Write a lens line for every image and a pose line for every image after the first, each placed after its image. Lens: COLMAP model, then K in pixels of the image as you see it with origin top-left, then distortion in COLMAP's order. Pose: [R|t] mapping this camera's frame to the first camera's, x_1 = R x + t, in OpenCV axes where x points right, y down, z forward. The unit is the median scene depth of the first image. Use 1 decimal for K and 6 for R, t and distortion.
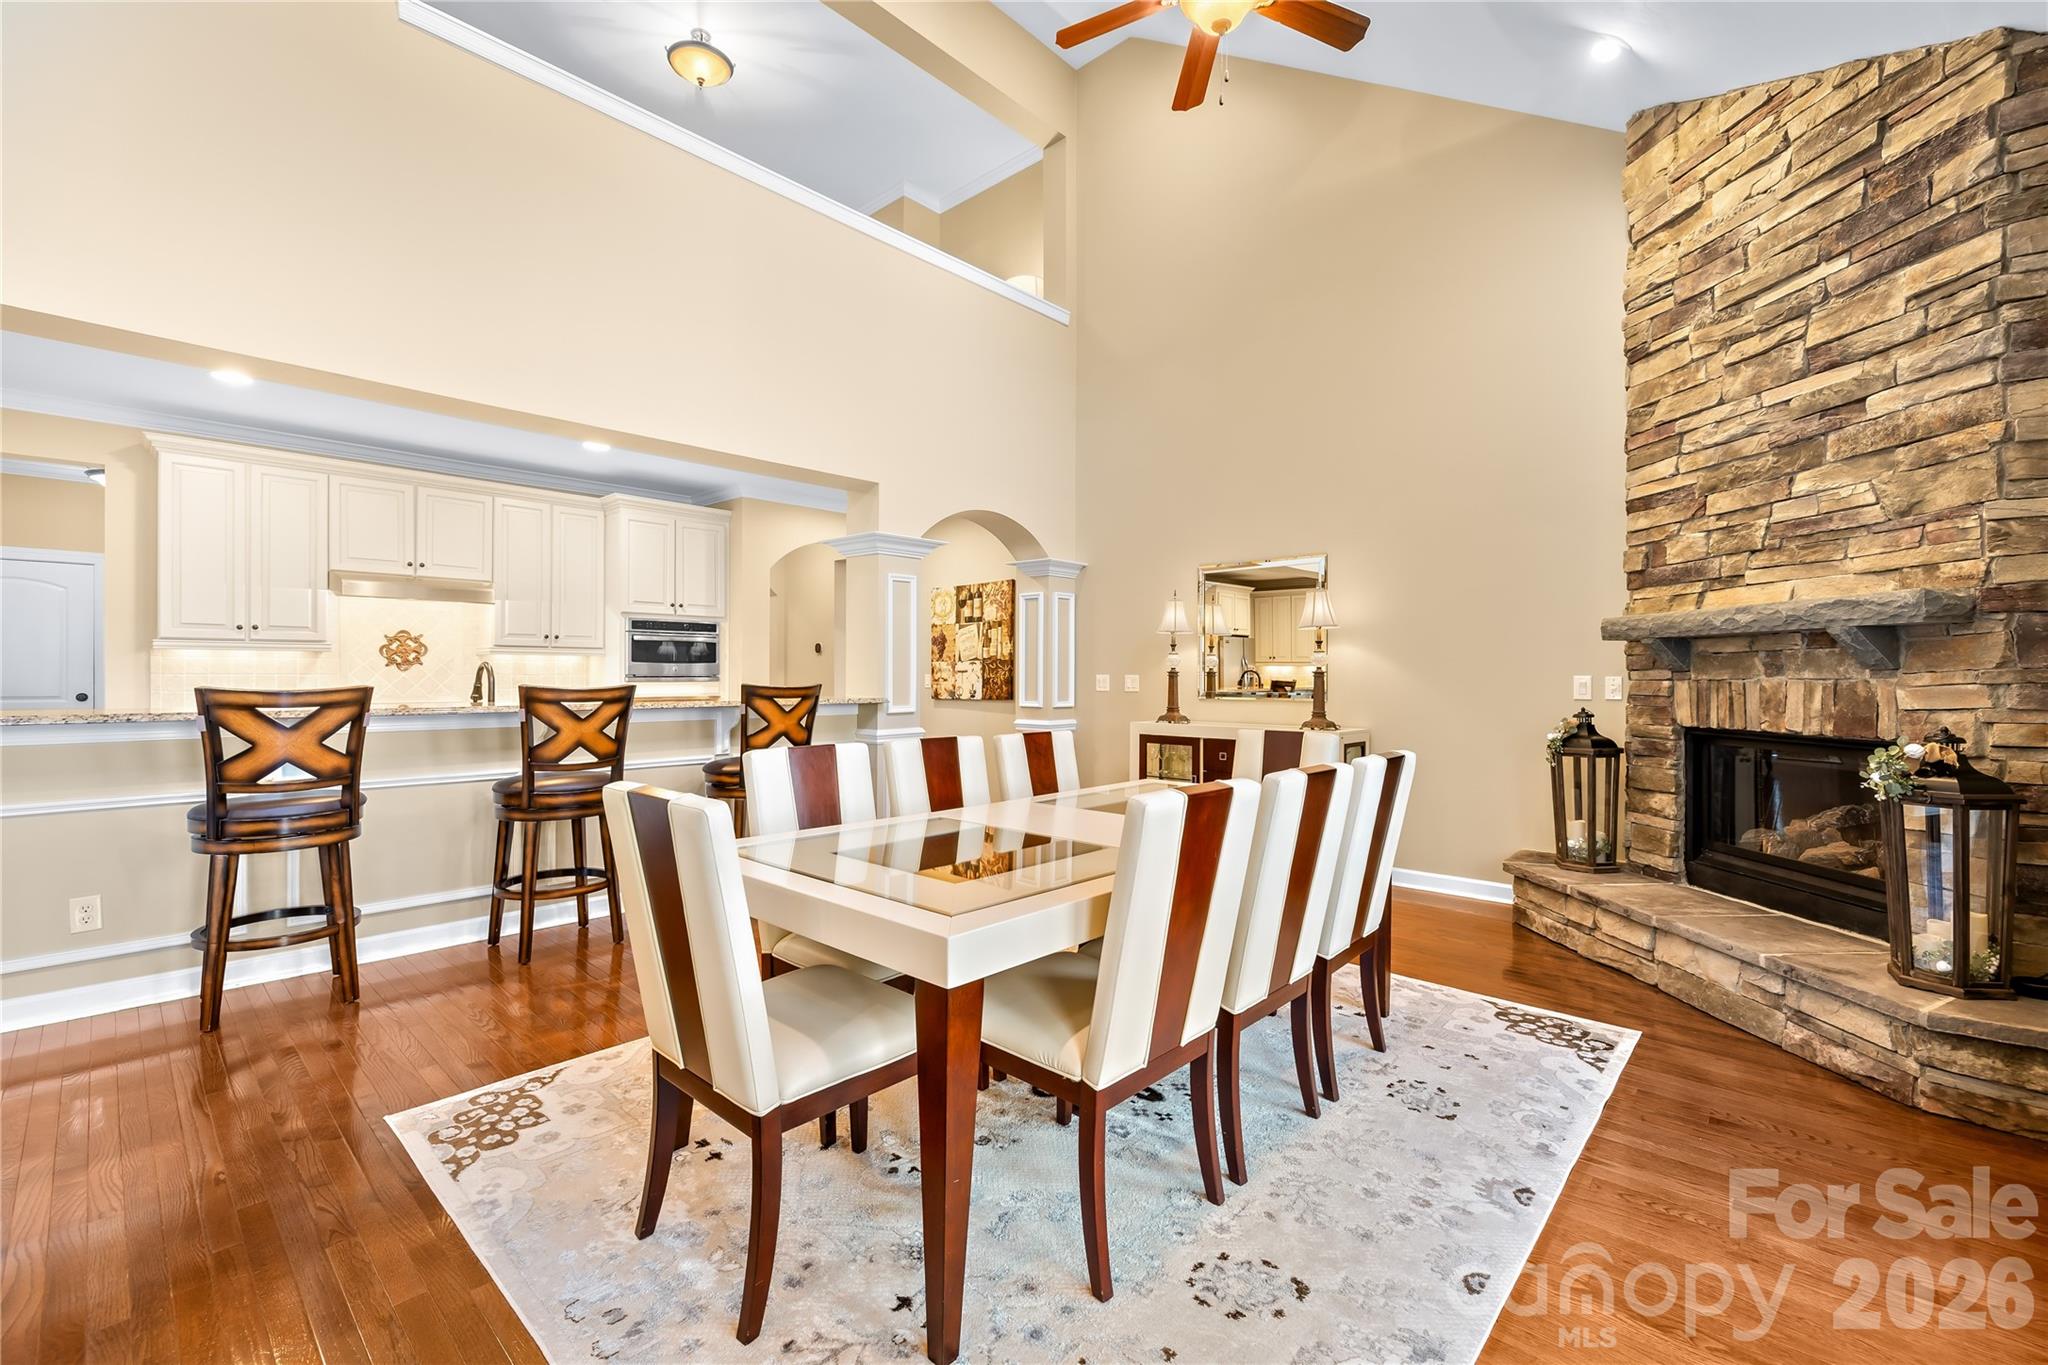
lens RADIAL K [[871.9, 0, 1009.1], [0, 871.9, 671.3], [0, 0, 1]] dist [-0.000510, -0.001047]
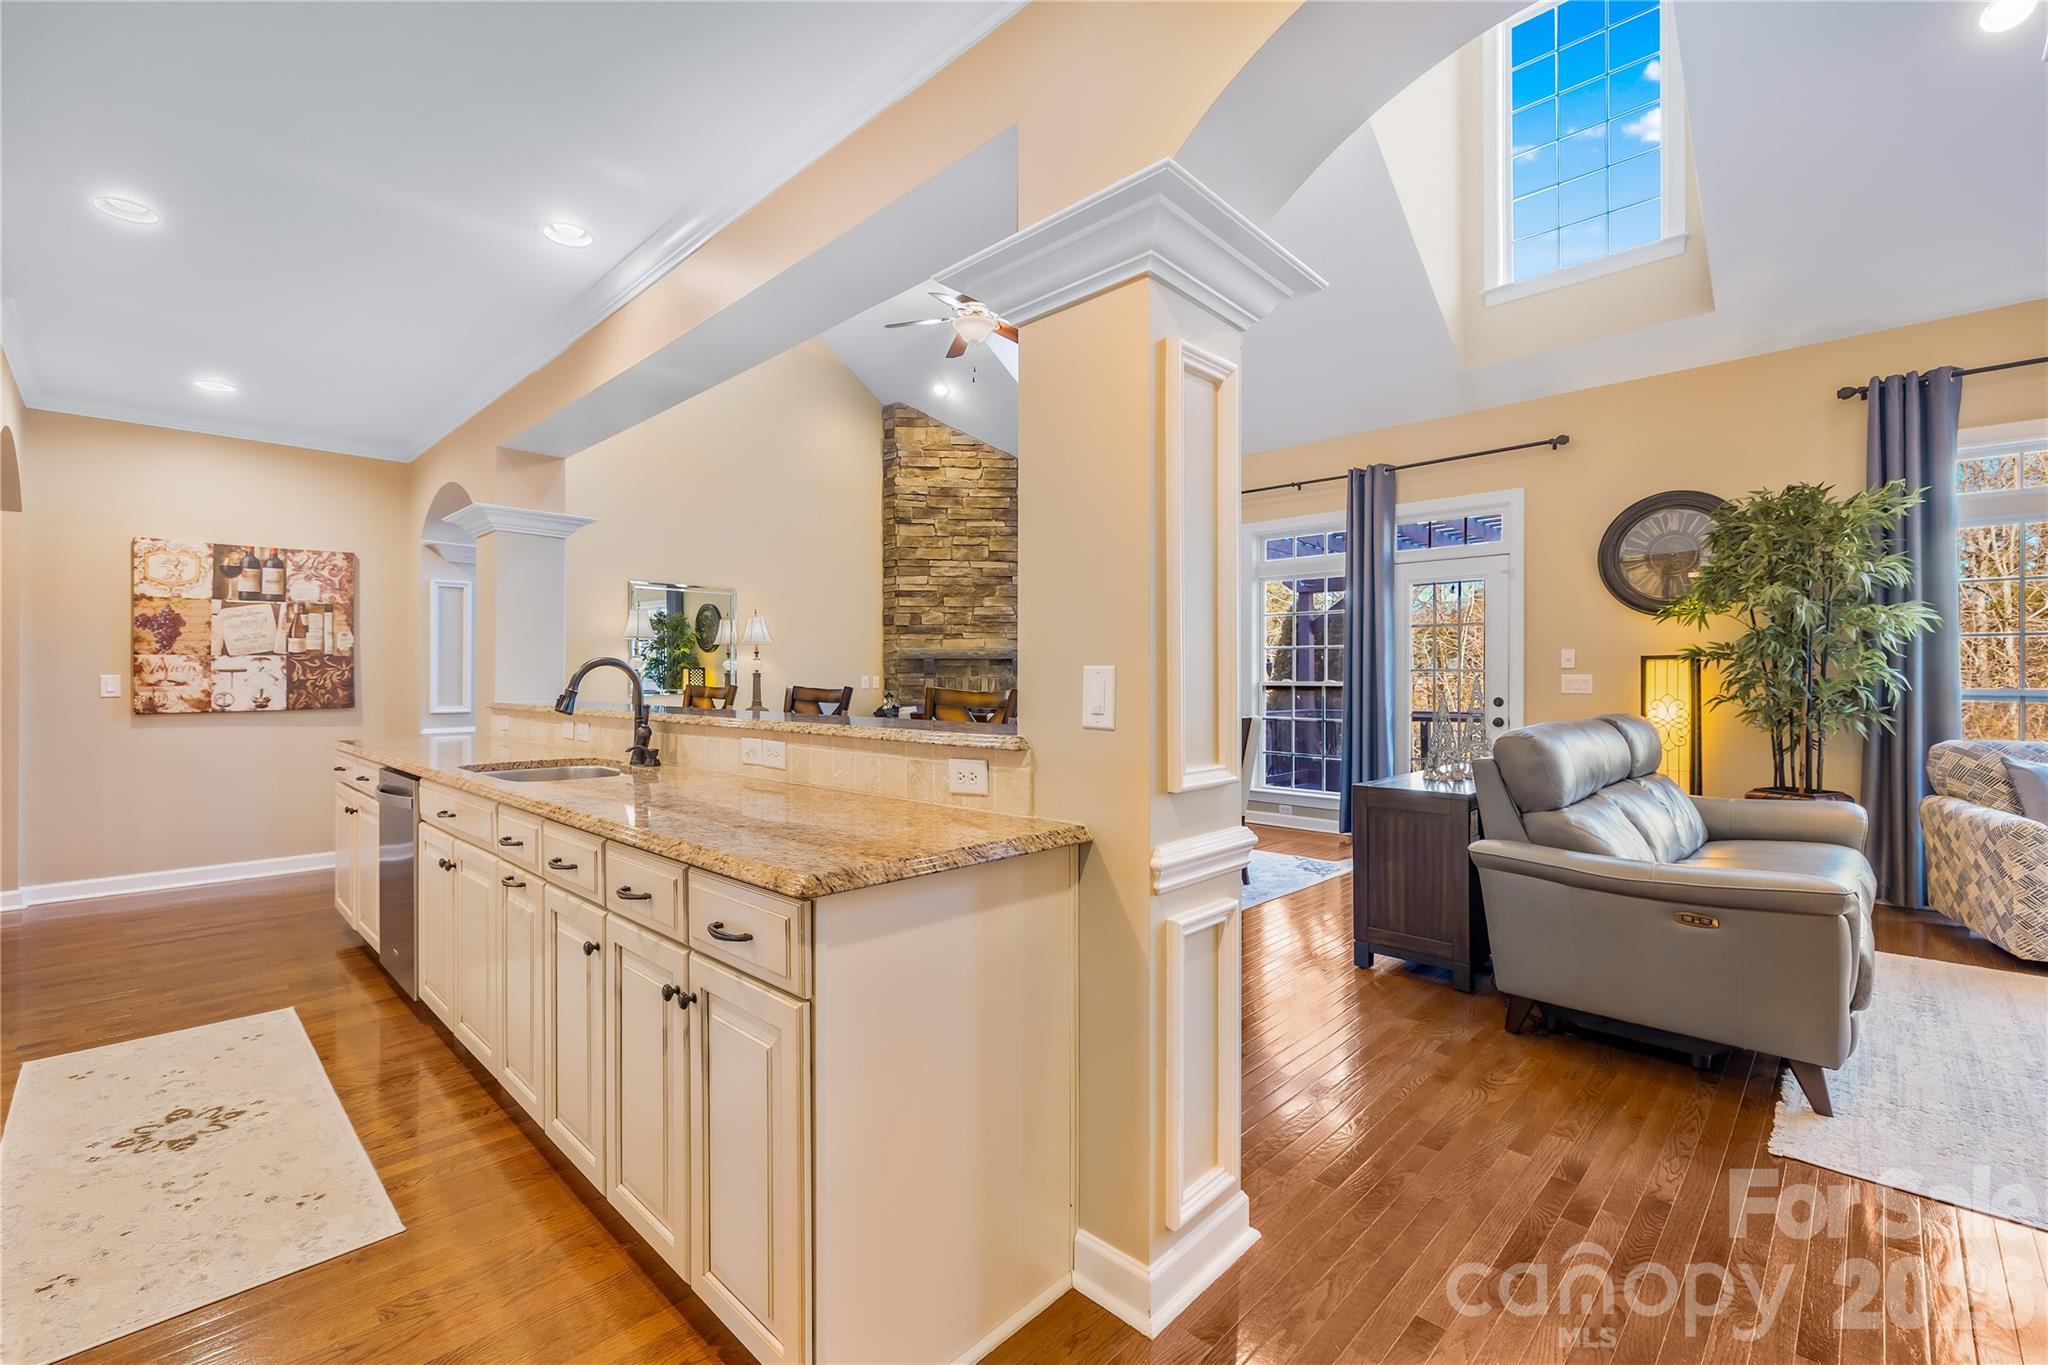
lens RADIAL K [[871.9, 0, 1018.1], [0, 871.9, 675.8], [0, 0, 1]] dist [-0.000510, -0.001047]
pose [[0.012284, -0.002540, 0.999921, -1.515095], [-0.005297, 0.999983, 0.002605, -0.001699], [-0.999911, -0.005329, 0.012270, 0.783286]]
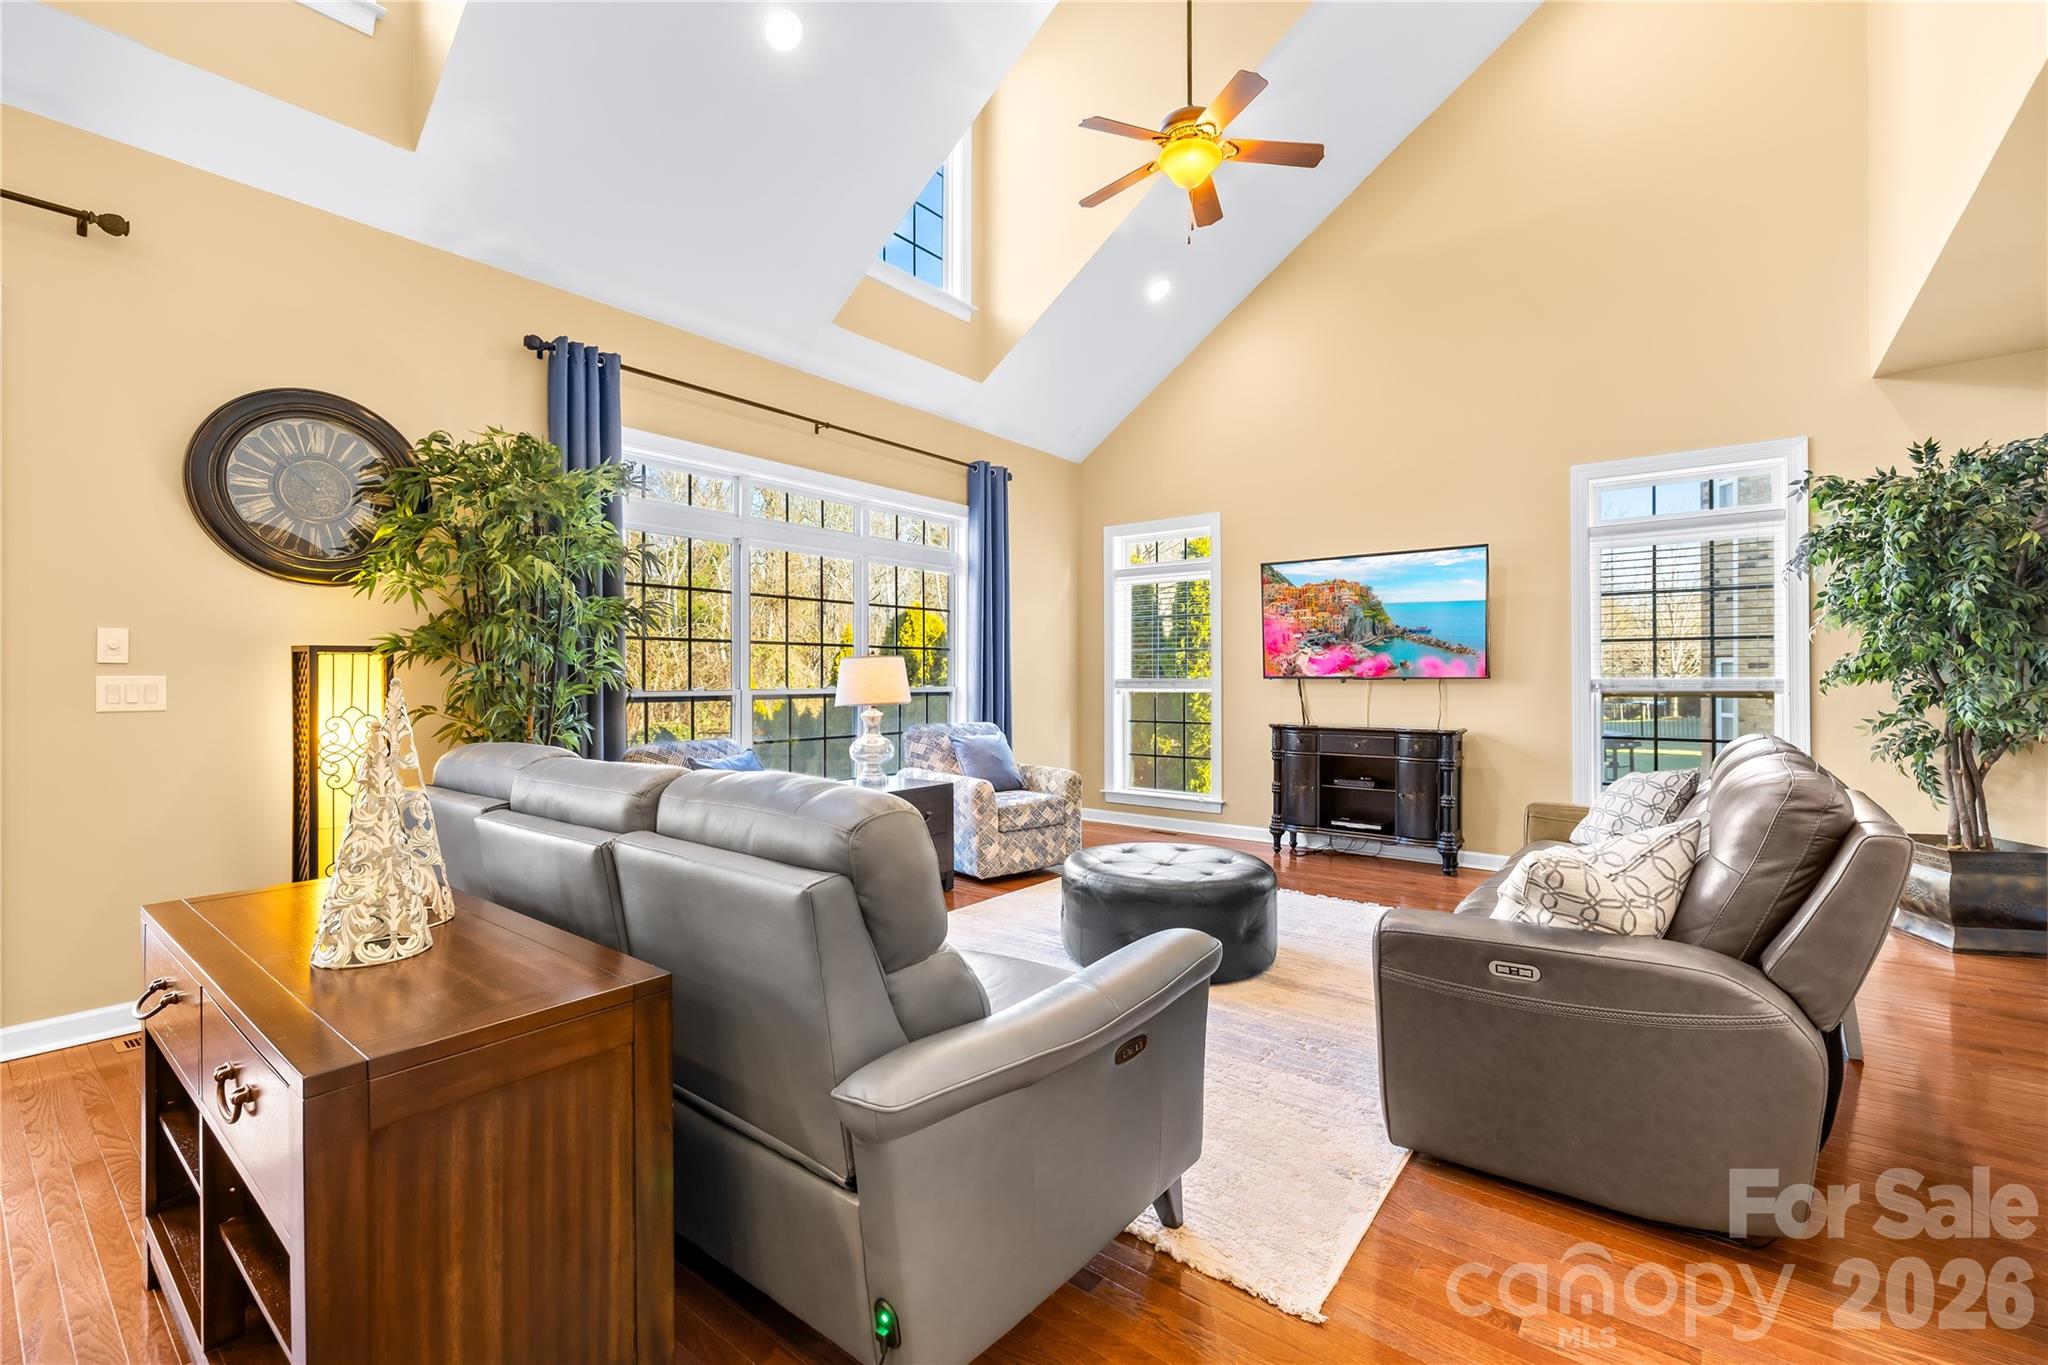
lens RADIAL K [[871.9, 0, 999.3], [0, 871.9, 673.3], [0, 0, 1]] dist [-0.000510, -0.001047]
pose [[-0.997259, -0.001879, -0.073961, -0.704178], [-0.001003, 0.999929, -0.011879, 0.001459], [0.073978, -0.011772, -0.997190, 0.696577]]
